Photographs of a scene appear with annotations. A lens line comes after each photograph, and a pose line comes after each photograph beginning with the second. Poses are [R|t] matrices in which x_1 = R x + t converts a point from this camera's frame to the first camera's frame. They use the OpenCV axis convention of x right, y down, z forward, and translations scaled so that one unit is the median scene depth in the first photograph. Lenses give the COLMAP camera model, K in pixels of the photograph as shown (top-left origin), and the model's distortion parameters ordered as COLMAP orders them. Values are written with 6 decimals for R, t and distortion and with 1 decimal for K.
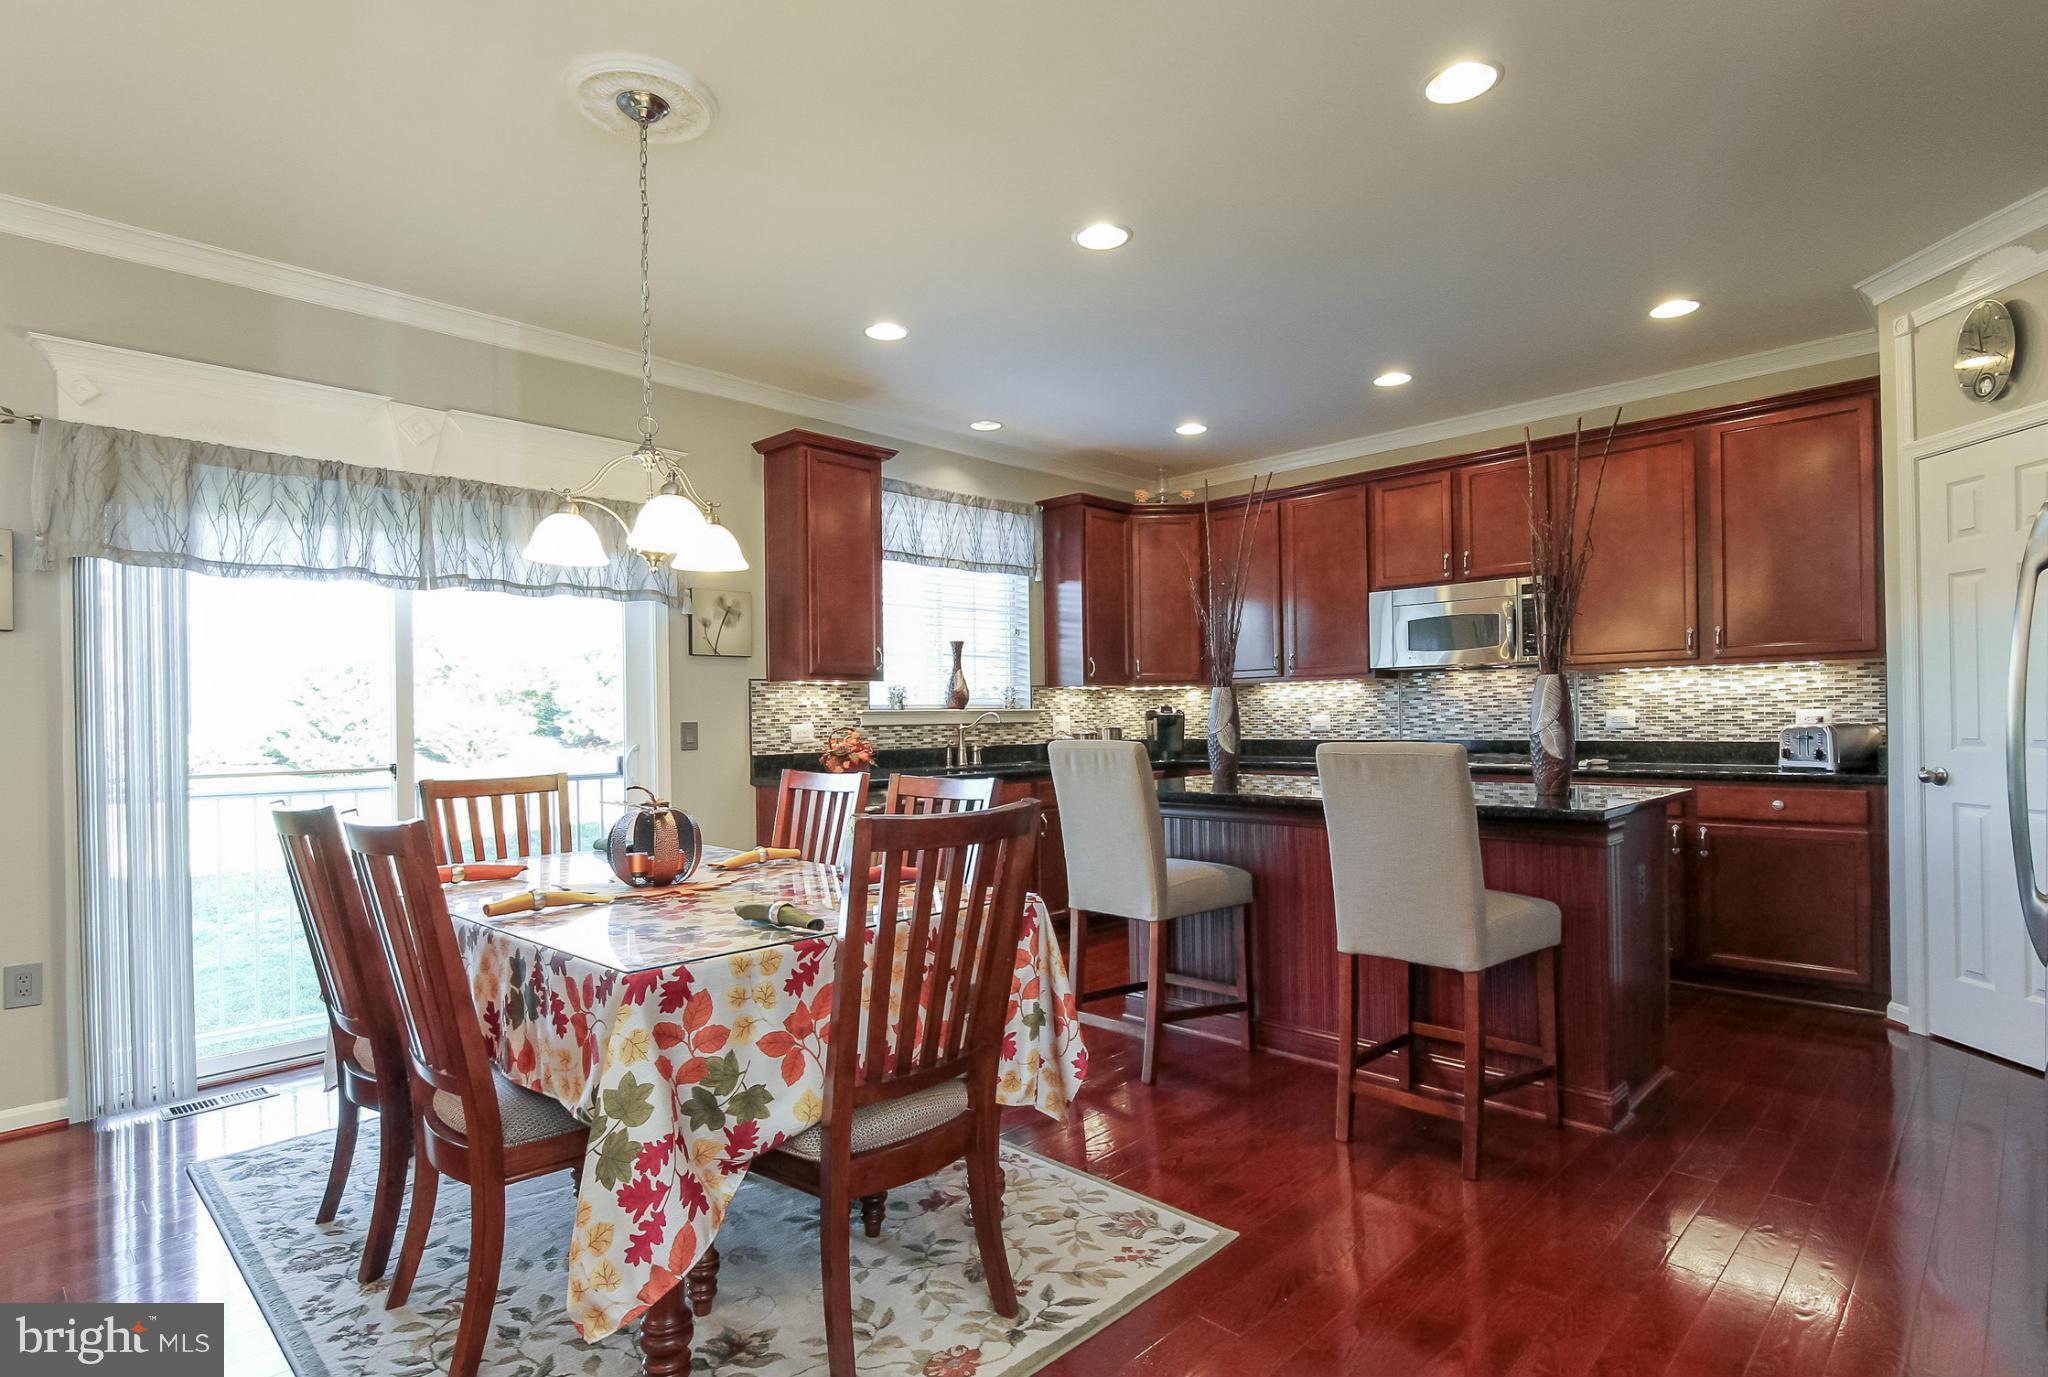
lens RADIAL K [[1040.1, 0, 1021.5], [0, 1040.1, 709.9], [0, 0, 1]] dist [-0.003680, -0.003818]
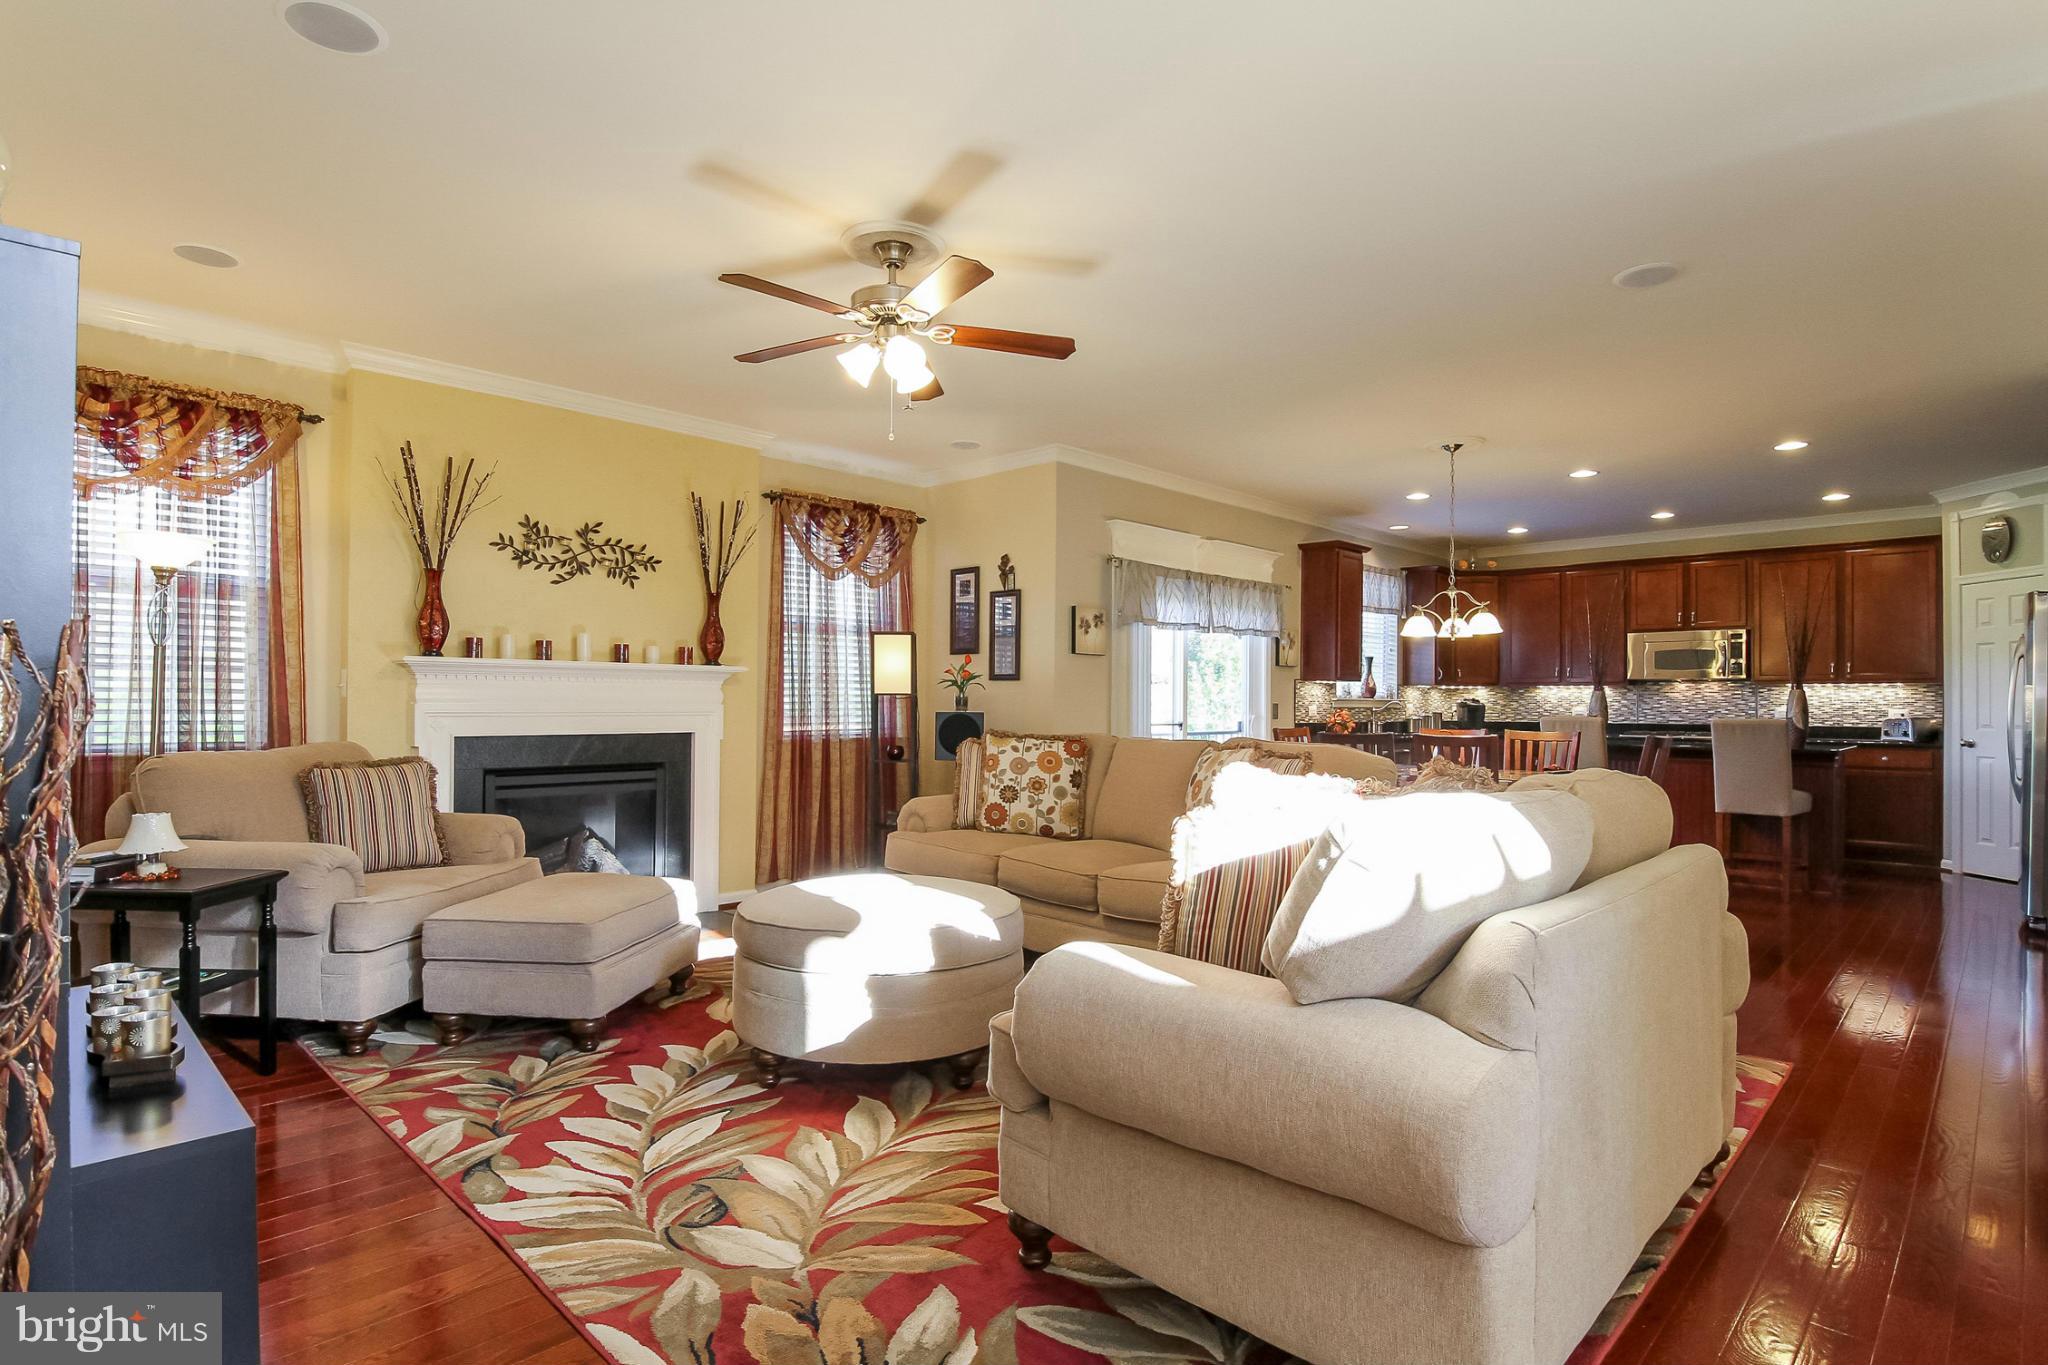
lens RADIAL K [[1043.2, 0, 1016.4], [0, 1043.2, 688.6], [0, 0, 1]] dist [-0.015287, -0.008103]
pose [[0.999783, 0.020805, 0.000687, -0.727468], [-0.020800, 0.999763, -0.006383, 0.006419], [-0.000820, 0.006368, 0.999979, -0.740717]]
